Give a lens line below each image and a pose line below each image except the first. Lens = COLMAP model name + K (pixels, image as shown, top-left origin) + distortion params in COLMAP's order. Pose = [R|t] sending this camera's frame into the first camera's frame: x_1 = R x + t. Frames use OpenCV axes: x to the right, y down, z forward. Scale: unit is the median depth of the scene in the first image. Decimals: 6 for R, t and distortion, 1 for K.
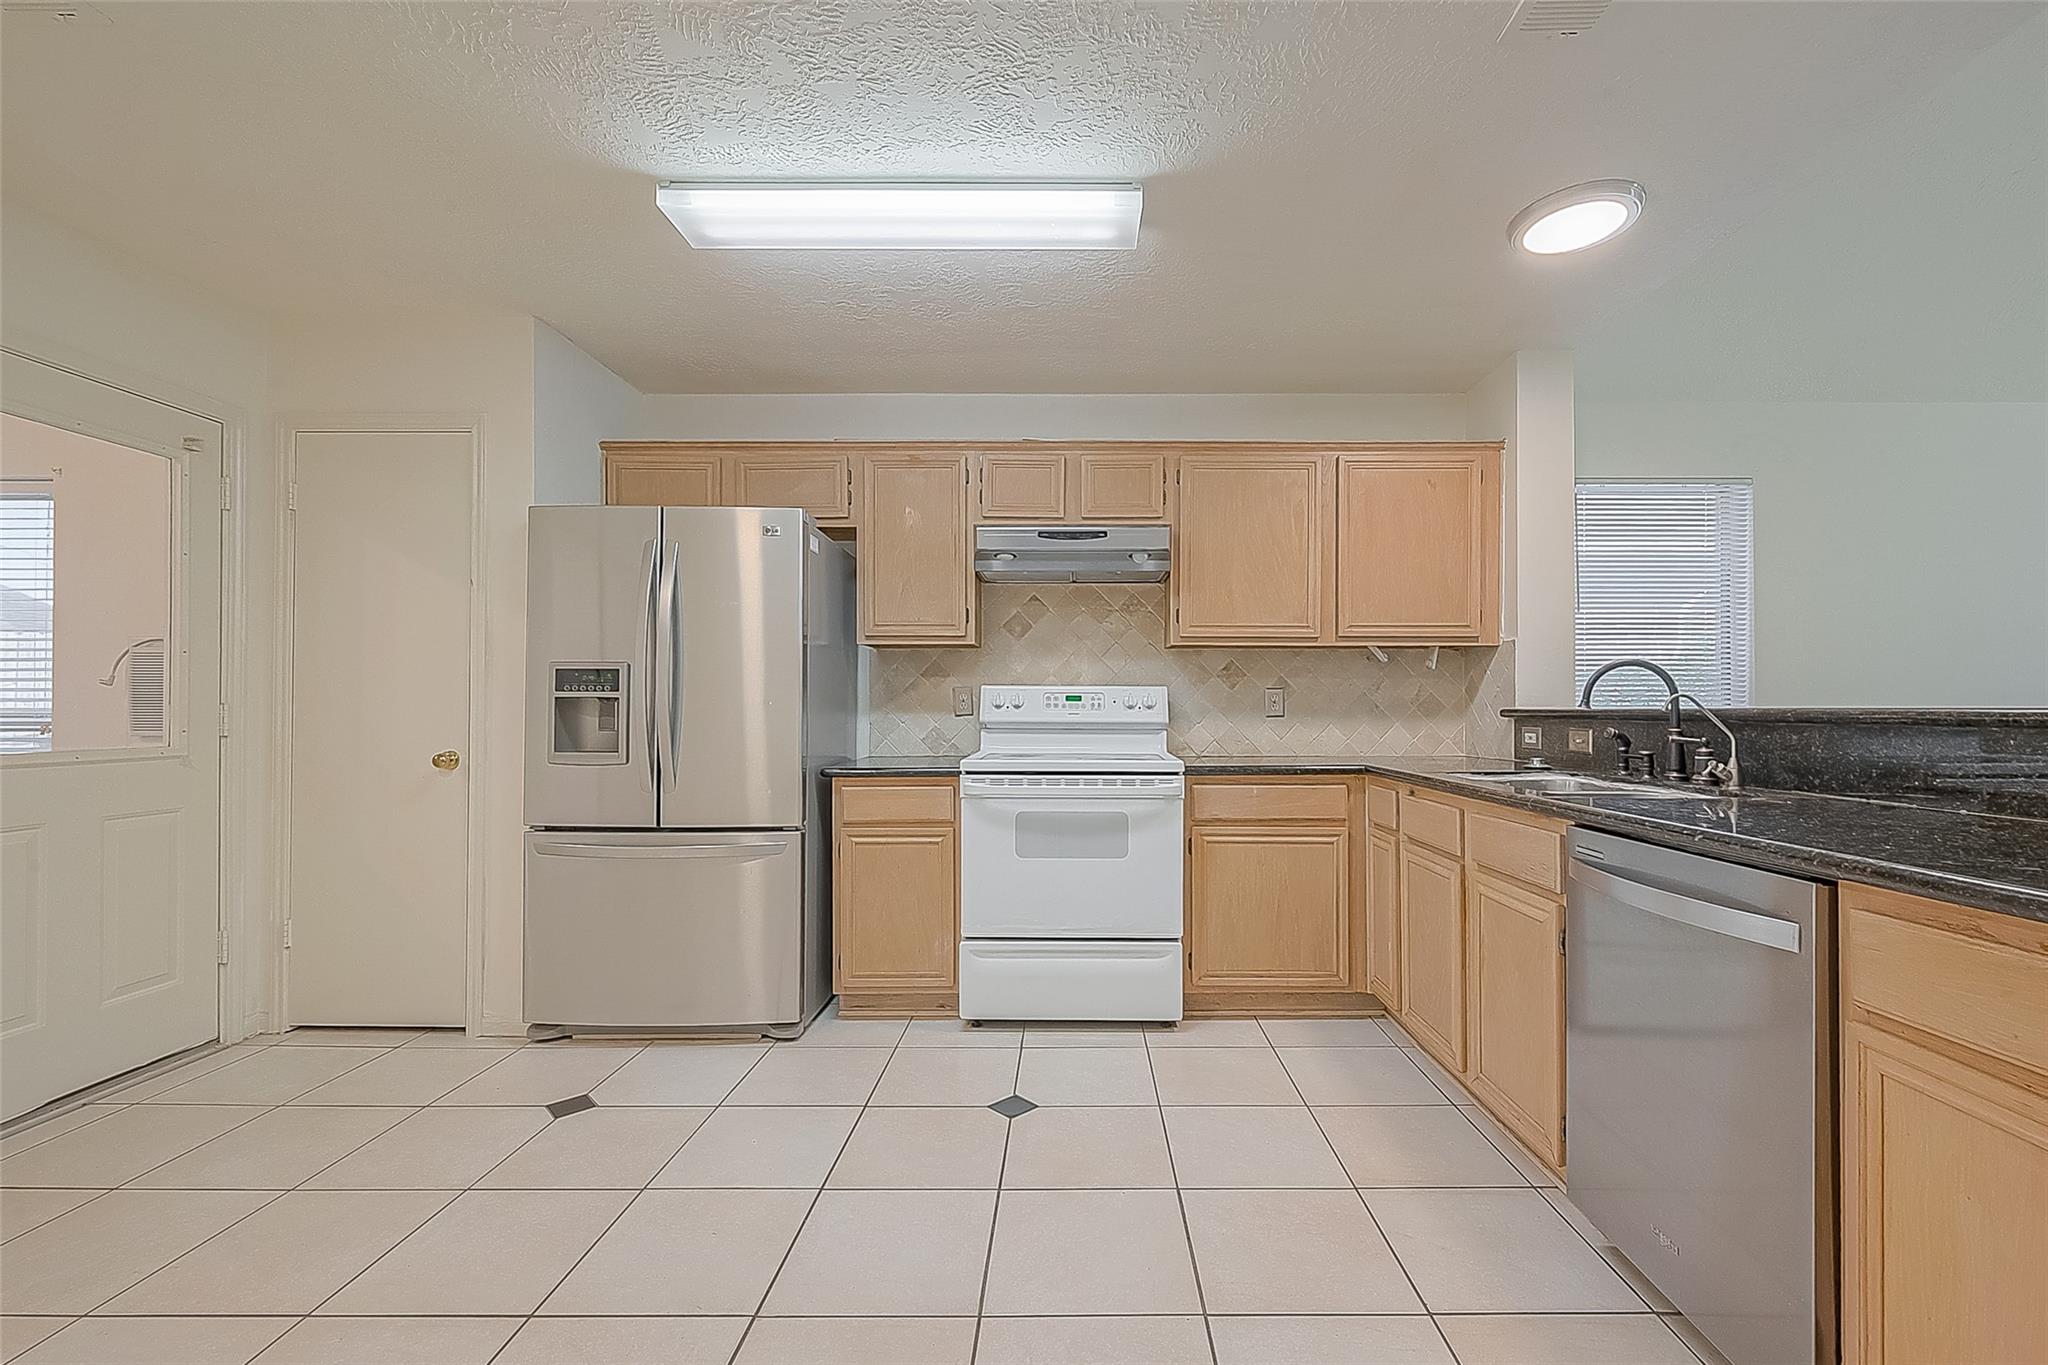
lens RADIAL K [[861.6, 0, 1076.6], [0, 861.6, 705.2], [0, 0, 1]] dist [-0.001891, 0.000139]
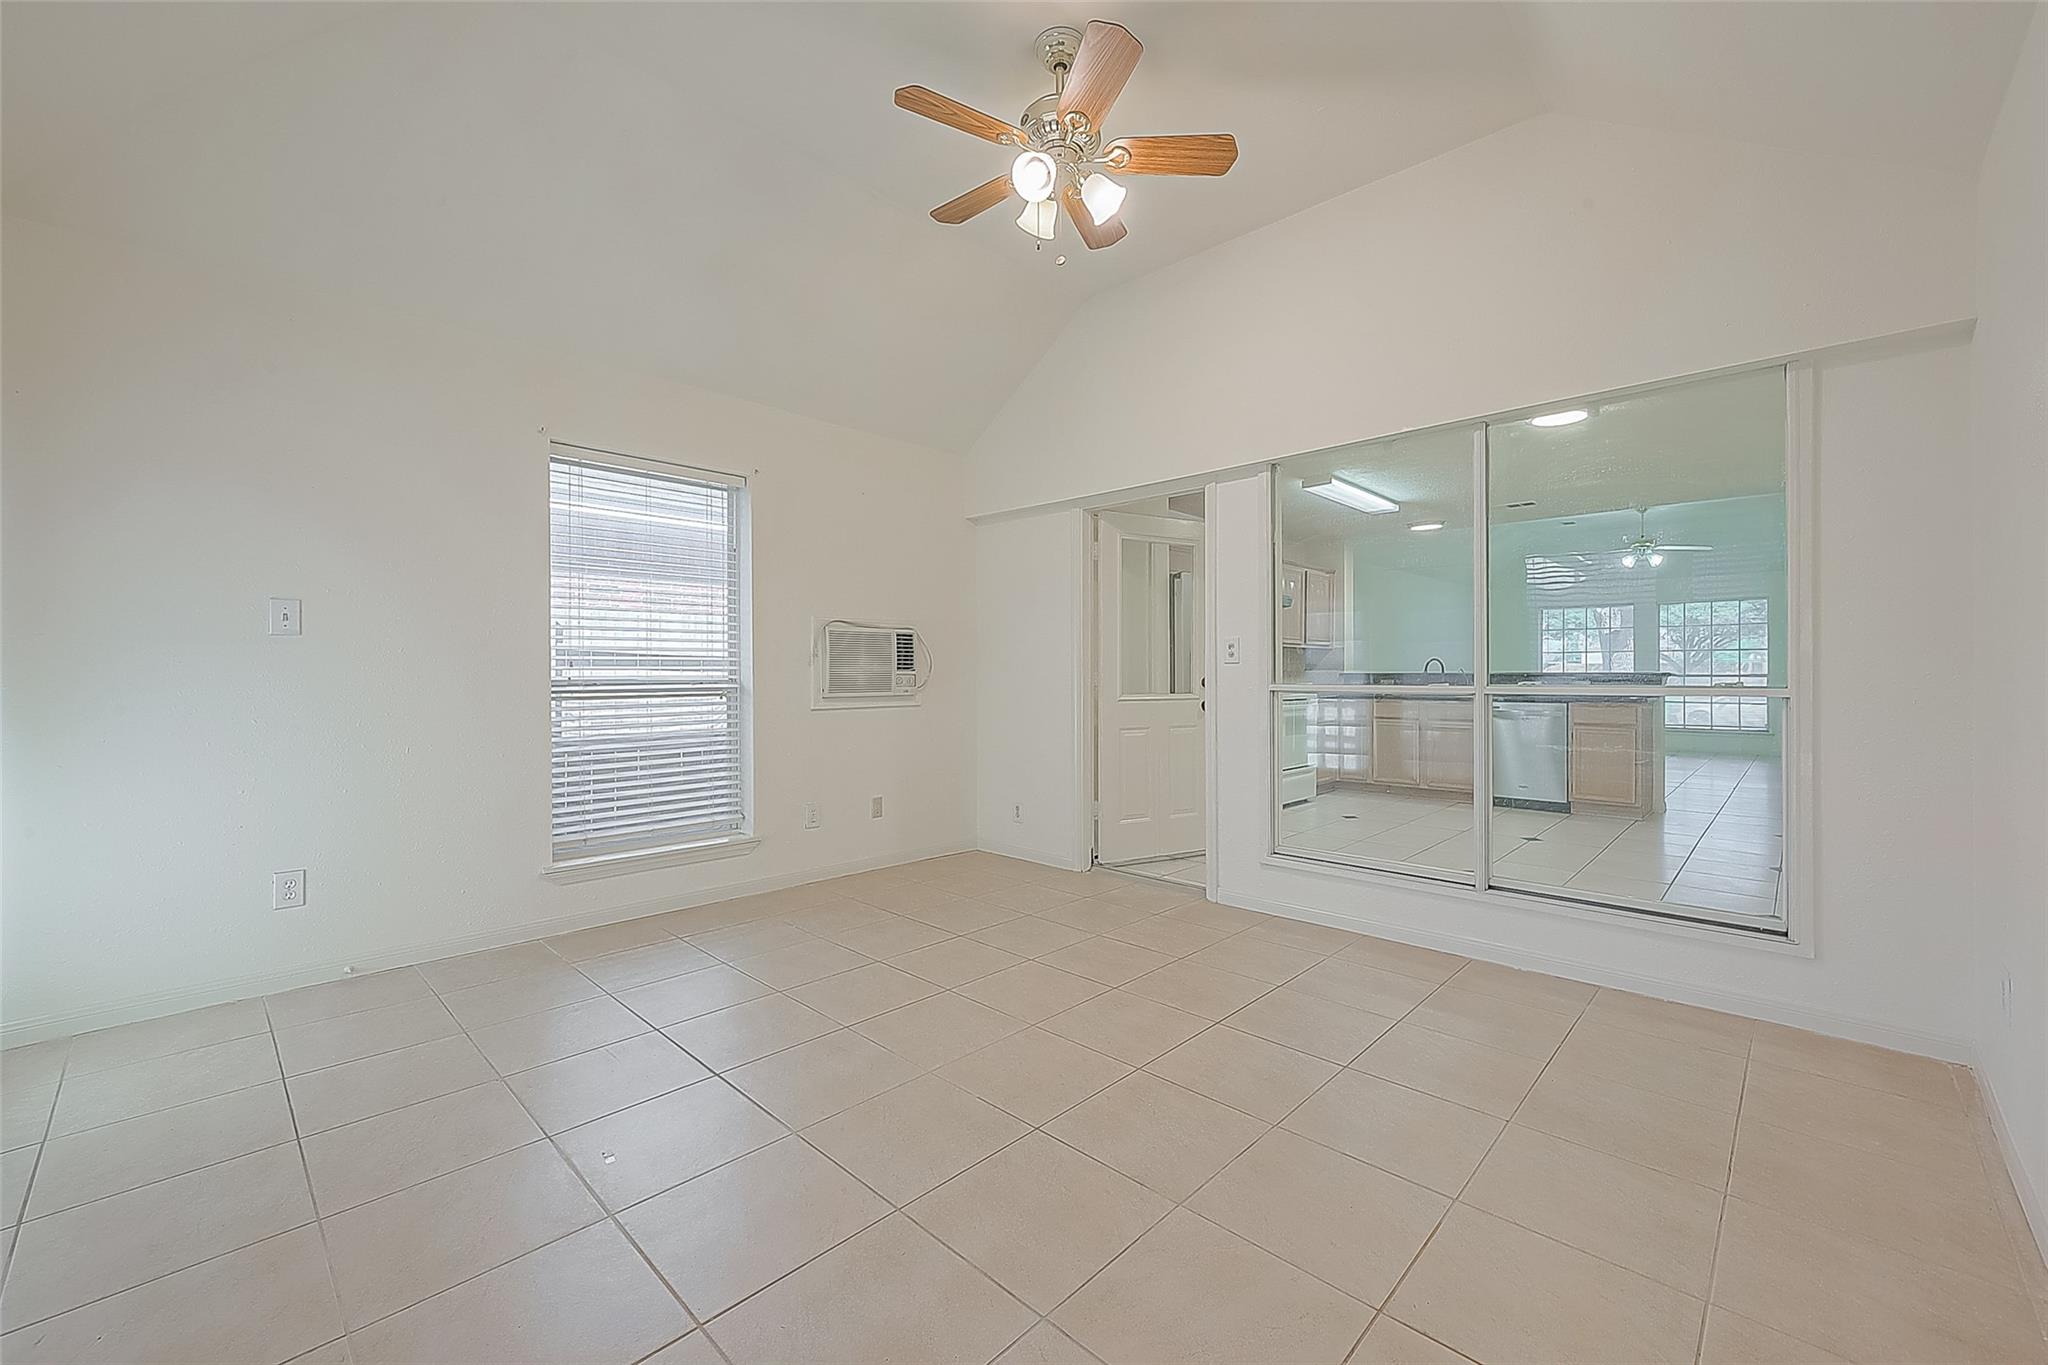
lens RADIAL K [[819.4, 0, 1023.4], [0, 819.4, 667.9], [0, 0, 1]] dist [-0.002477, -0.000037]
pose [[0.688948, 0.000391, 0.724811, -2.129768], [-0.001217, 0.999999, 0.000616, -0.009389], [-0.724810, -0.001307, 0.688948, -0.044473]]
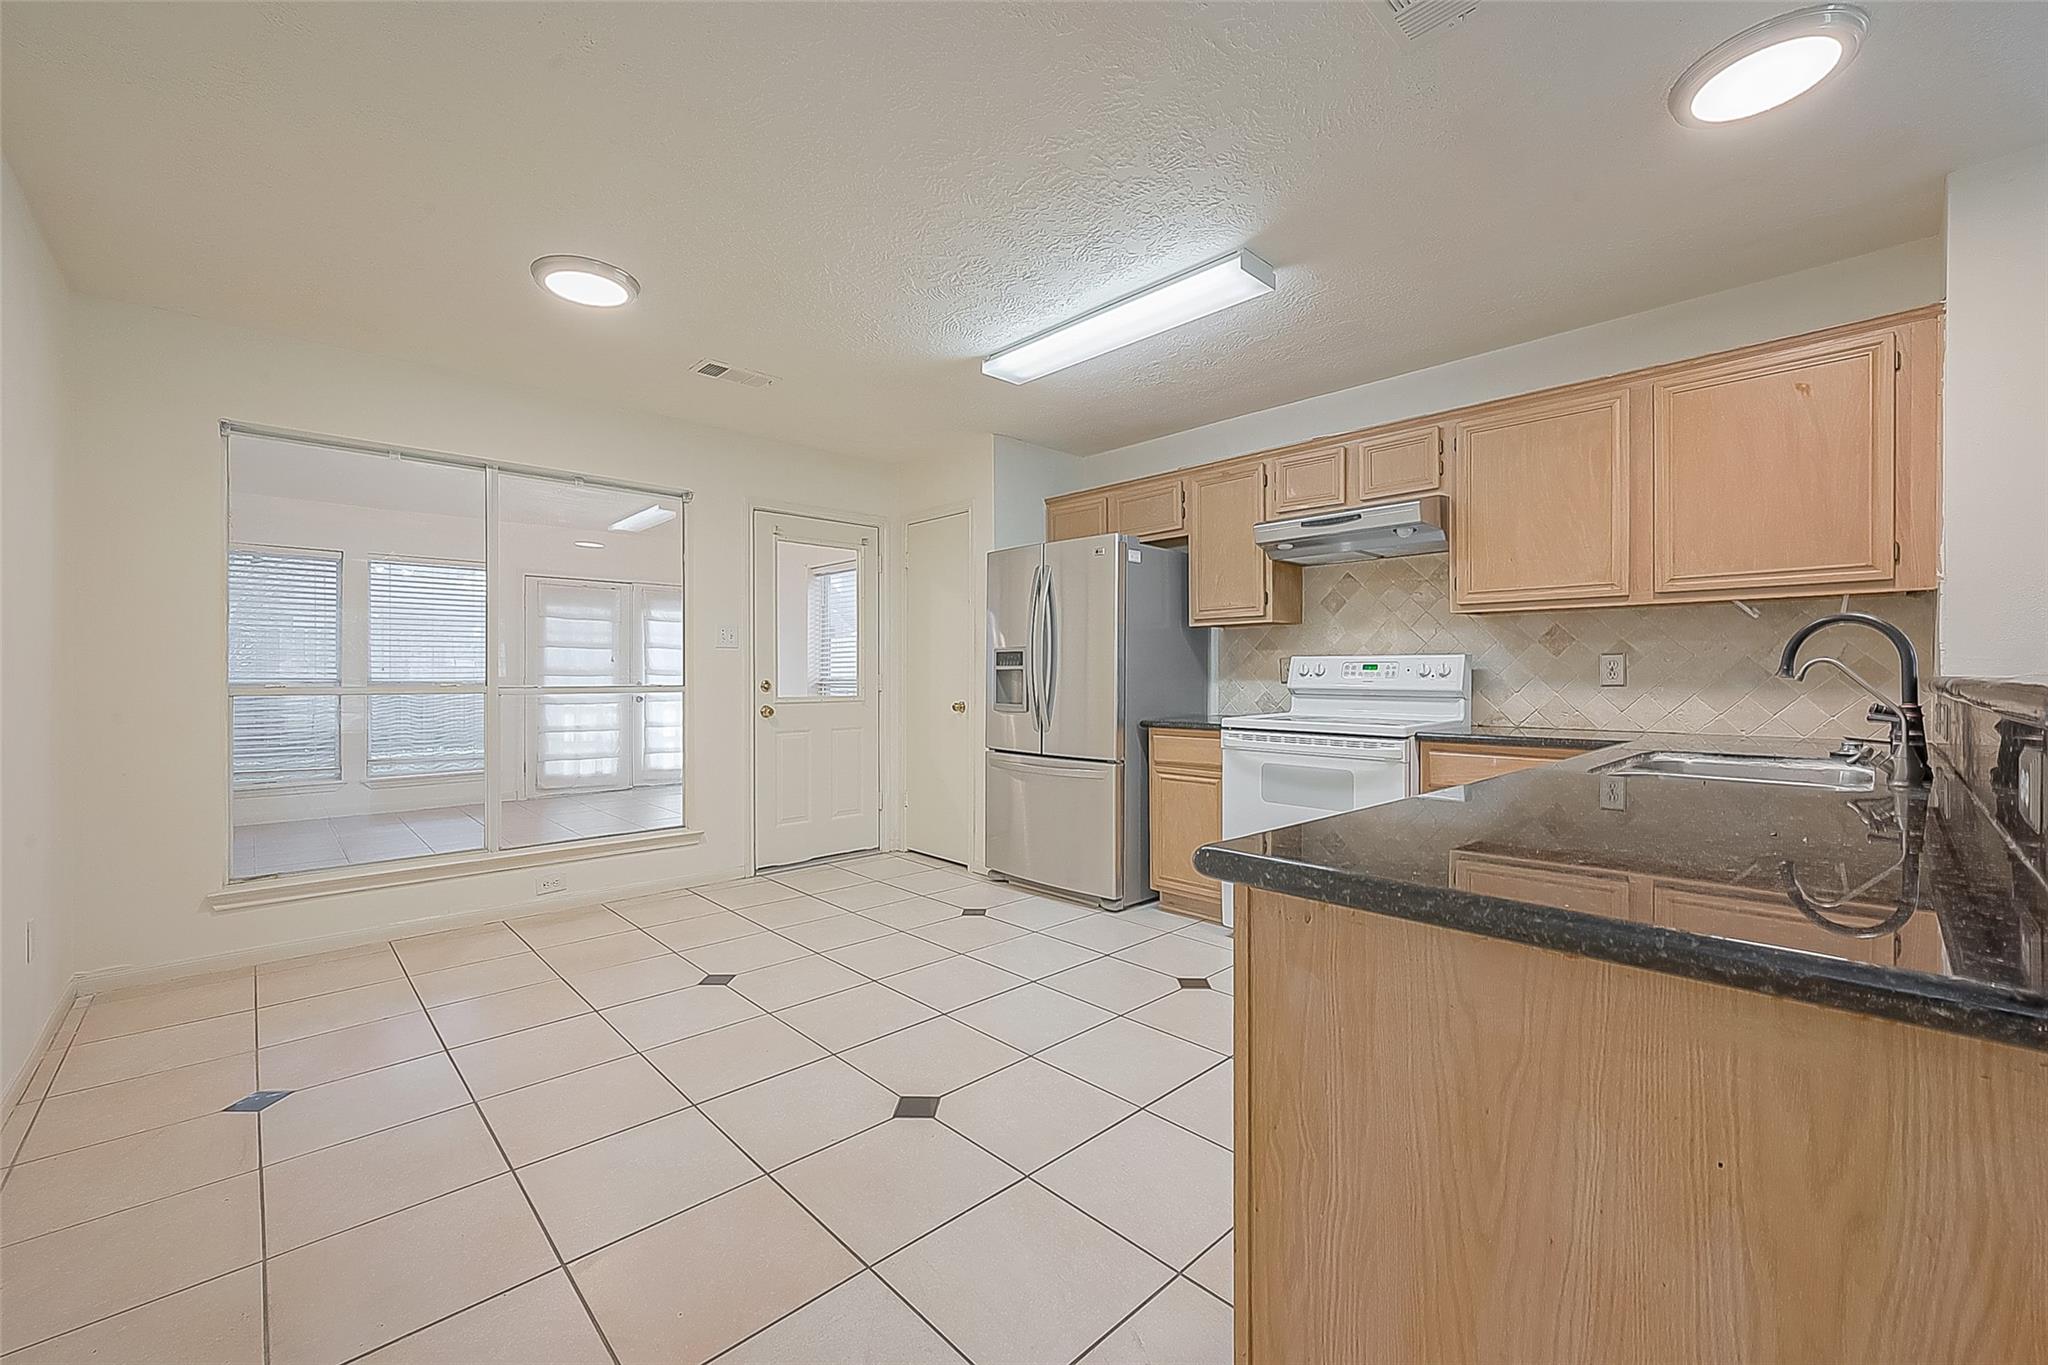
lens RADIAL K [[819.4, 0, 1009.0], [0, 819.4, 679.7], [0, 0, 1]] dist [-0.002477, -0.000037]
pose [[0.681231, 0.003241, -0.732062, 0.504165], [0.003295, 0.999967, 0.007493, -0.001321], [0.732061, -0.007516, 0.681197, -0.030968]]
